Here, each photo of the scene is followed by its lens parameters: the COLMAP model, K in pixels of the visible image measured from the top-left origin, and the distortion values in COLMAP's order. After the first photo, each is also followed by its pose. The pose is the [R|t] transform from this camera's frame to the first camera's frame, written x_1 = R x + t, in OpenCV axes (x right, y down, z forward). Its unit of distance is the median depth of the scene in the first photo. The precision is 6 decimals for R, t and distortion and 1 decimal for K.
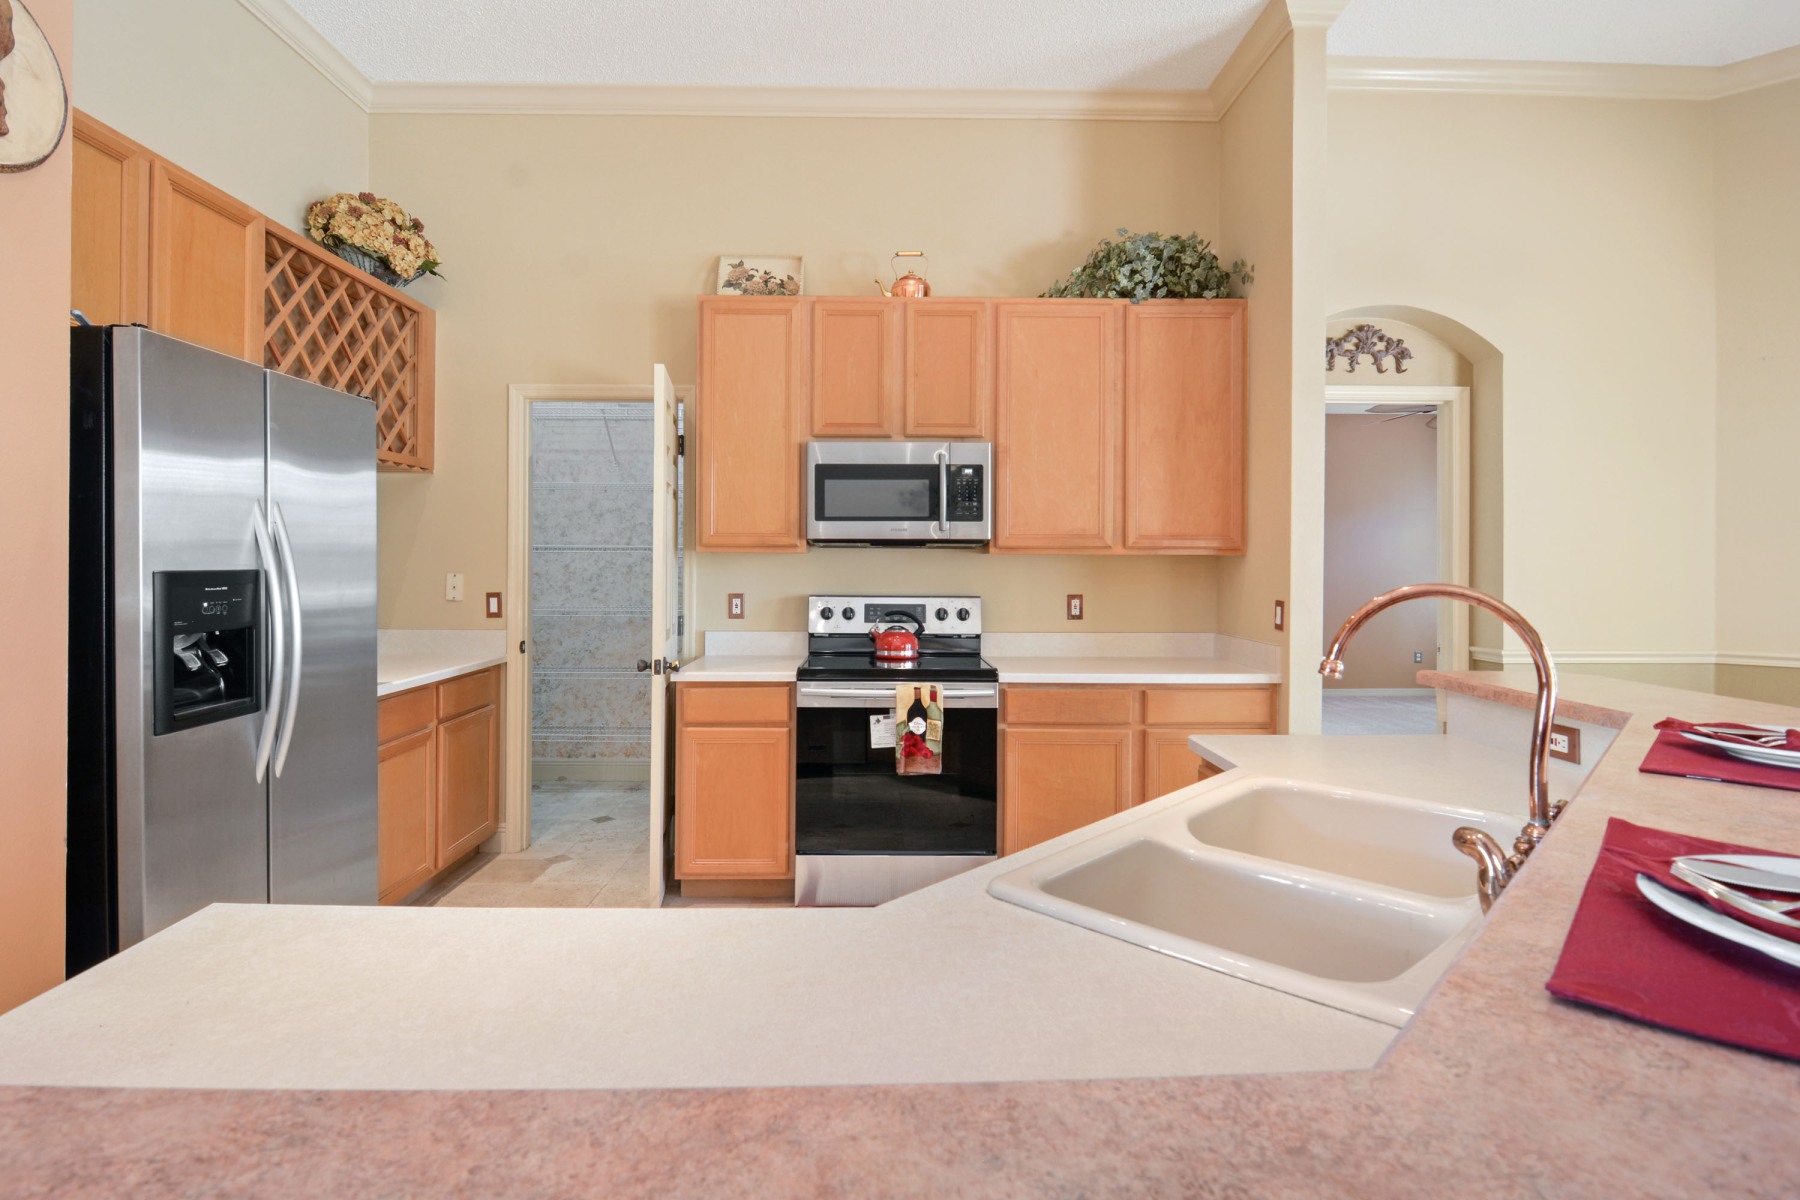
lens RADIAL K [[893.0, 0, 889.1], [0, 893.0, 571.9], [0, 0, 1]] dist [0.002198, -0.006054]
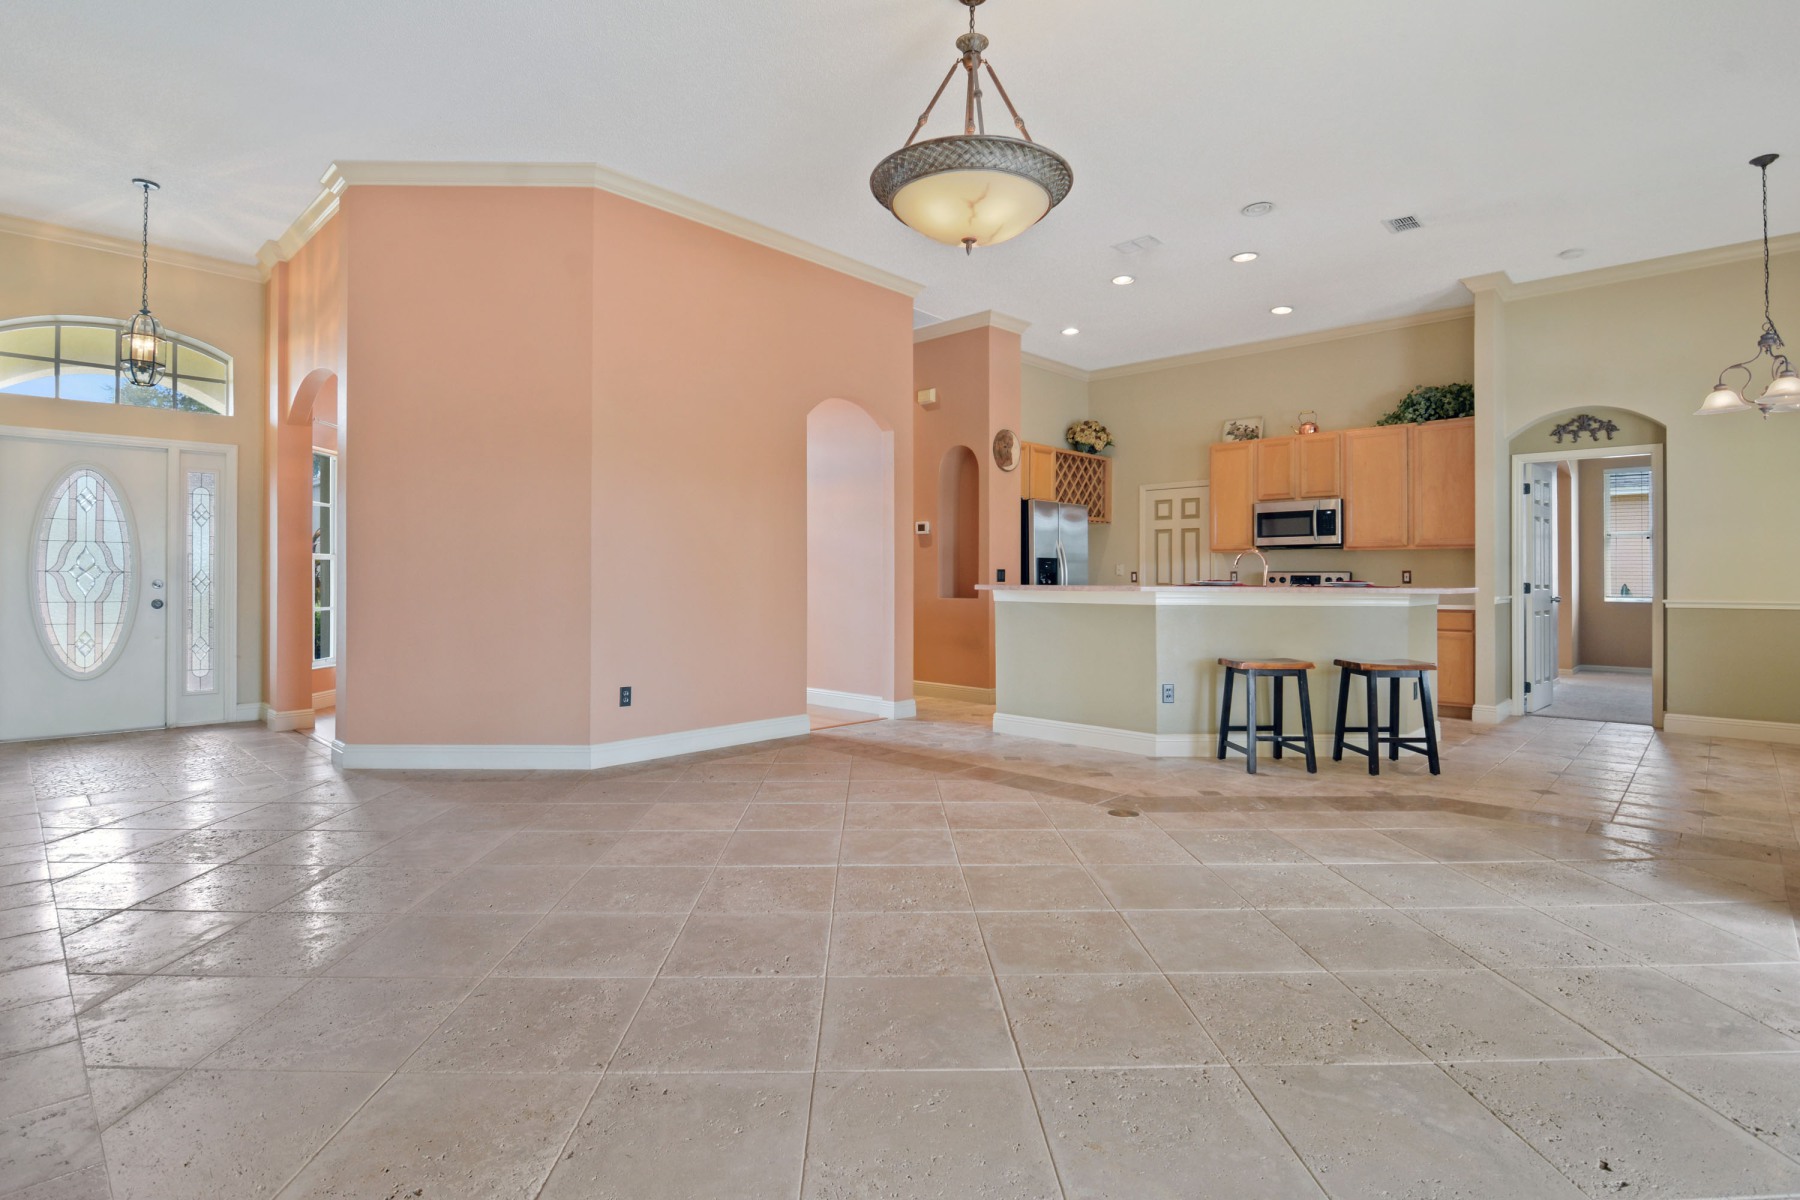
lens RADIAL K [[893.0, 0, 886.9], [0, 893.0, 558.8], [0, 0, 1]] dist [0.002198, -0.006054]
pose [[0.717264, -0.020022, -0.696514, 0.816826], [-0.003409, 0.999474, -0.032243, 0.072400], [0.696793, 0.025501, 0.716819, -1.285128]]
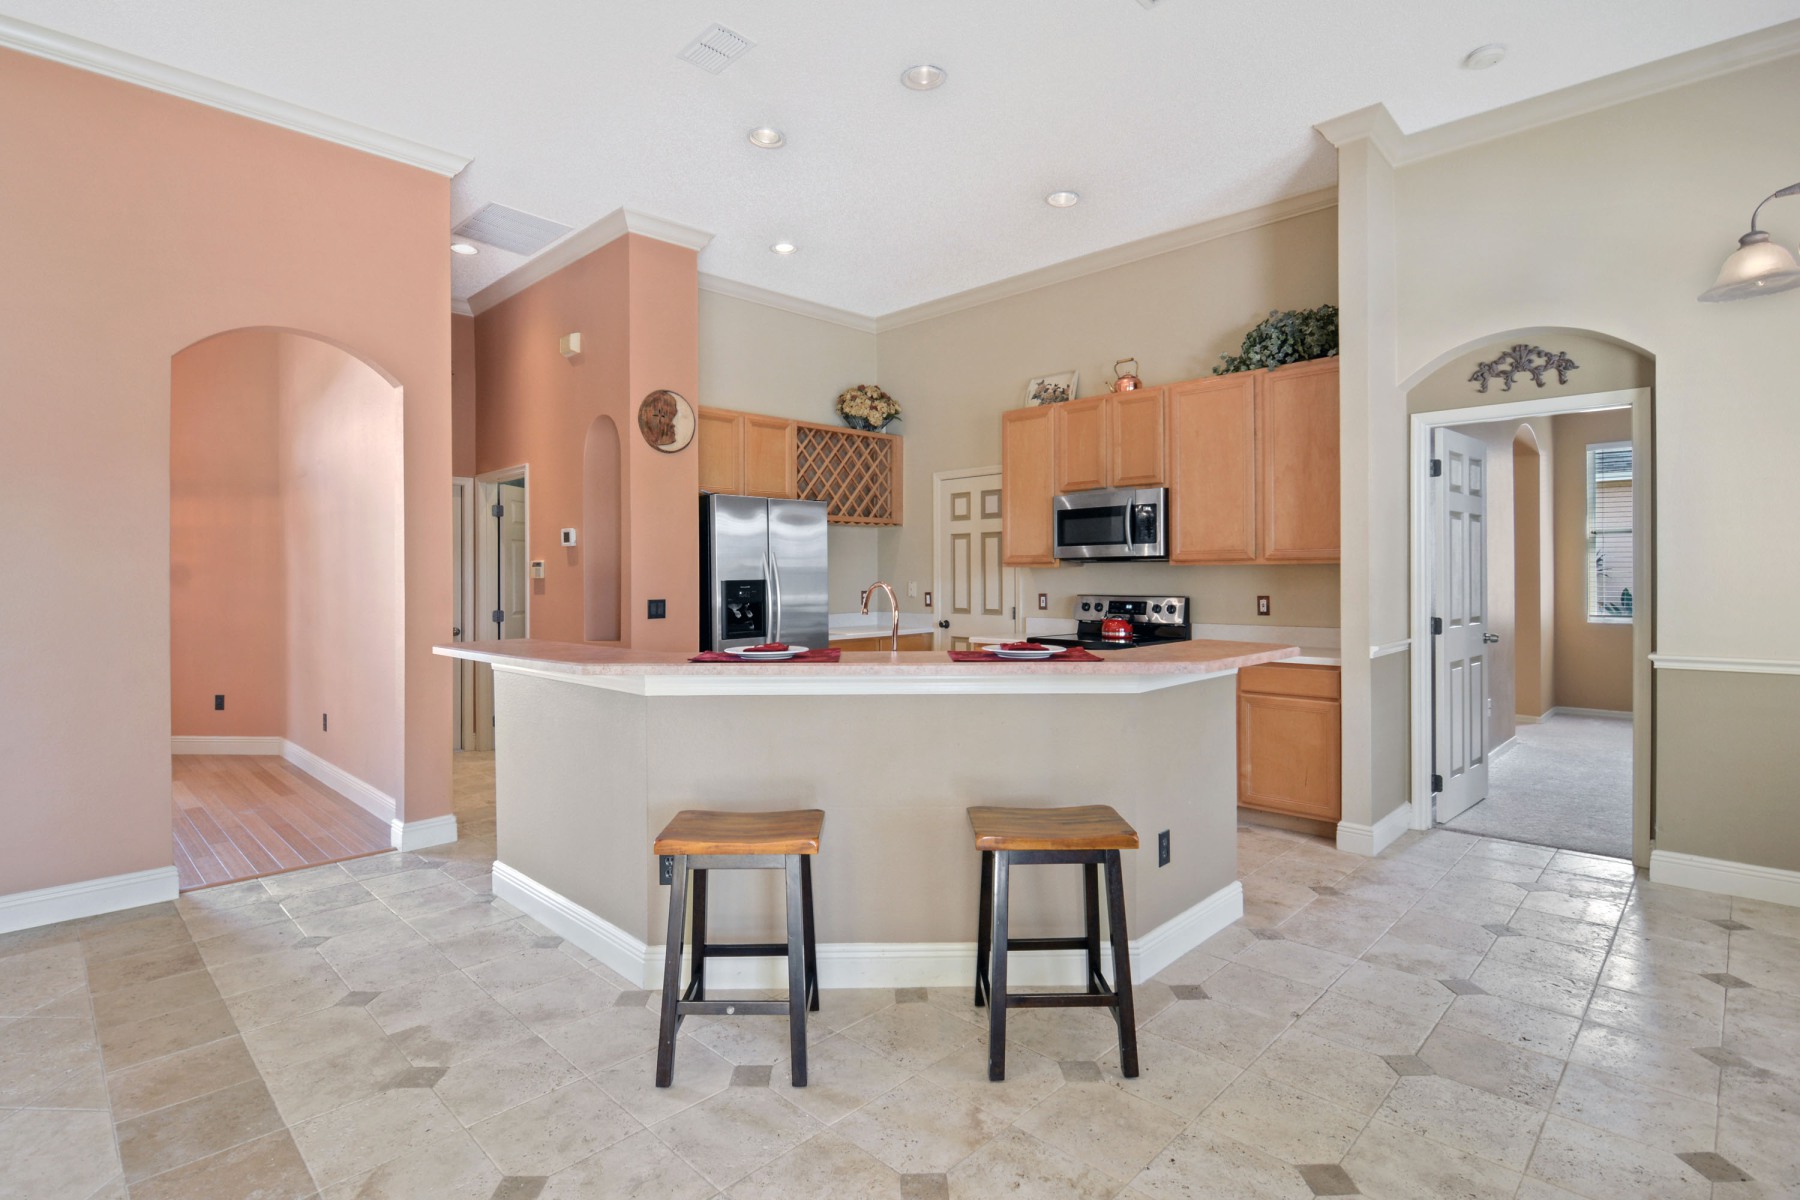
lens RADIAL K [[893.0, 0, 883.0], [0, 893.0, 563.9], [0, 0, 1]] dist [0.002198, -0.006054]
pose [[0.701168, -0.020088, -0.712713, 0.803796], [0.004676, 0.999711, -0.023577, 0.008461], [0.712981, 0.013199, 0.701059, -0.311203]]
